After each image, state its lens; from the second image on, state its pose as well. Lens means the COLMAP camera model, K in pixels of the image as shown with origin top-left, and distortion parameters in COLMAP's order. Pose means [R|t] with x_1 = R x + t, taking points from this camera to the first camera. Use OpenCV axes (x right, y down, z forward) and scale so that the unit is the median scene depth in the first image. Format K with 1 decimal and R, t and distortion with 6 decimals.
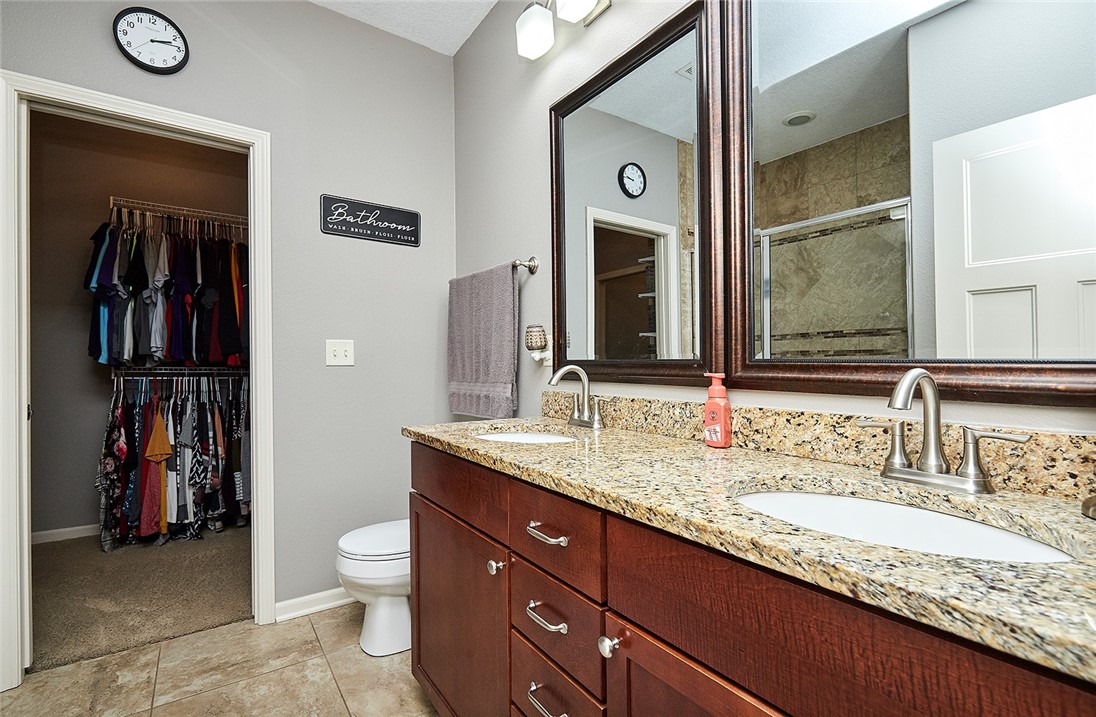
lens RADIAL K [[500.3, 0, 548.3], [0, 500.3, 360.3], [0, 0, 1]] dist [-0.000068, 0.000375]
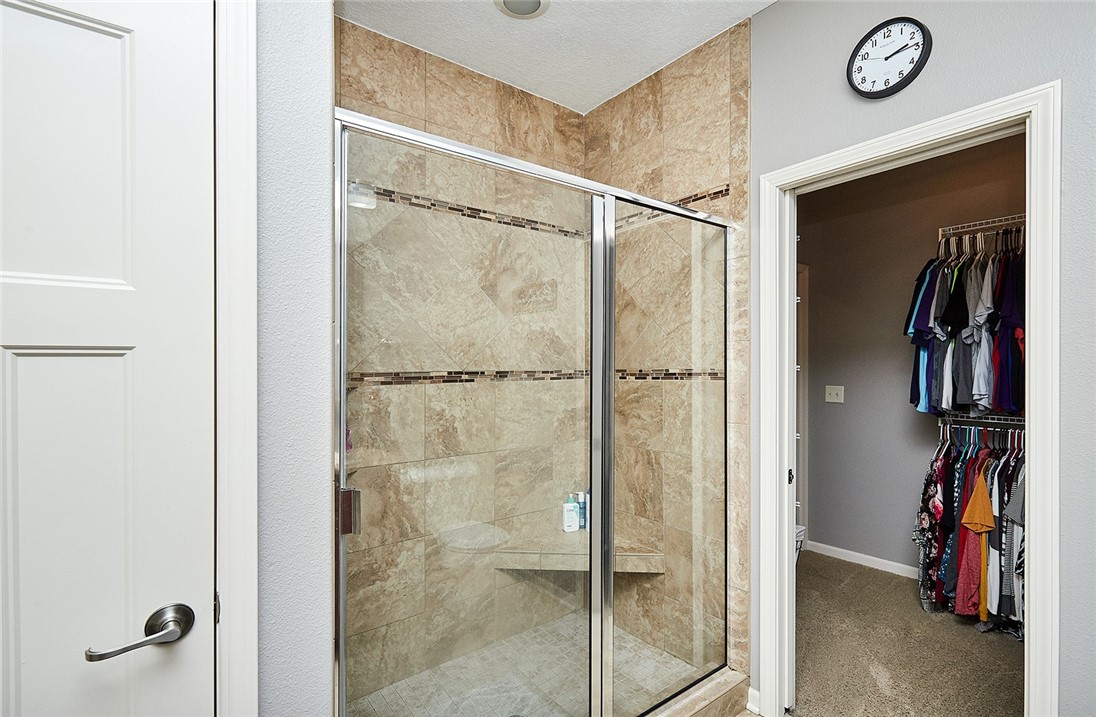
lens RADIAL K [[500.3, 0, 575.7], [0, 500.3, 373.6], [0, 0, 1]] dist [-0.000068, 0.000375]
pose [[0.065263, 0.013961, -0.997770, 0.011555], [0.014721, 0.999780, 0.014952, -0.086624], [0.997760, -0.015664, 0.065043, 0.276246]]
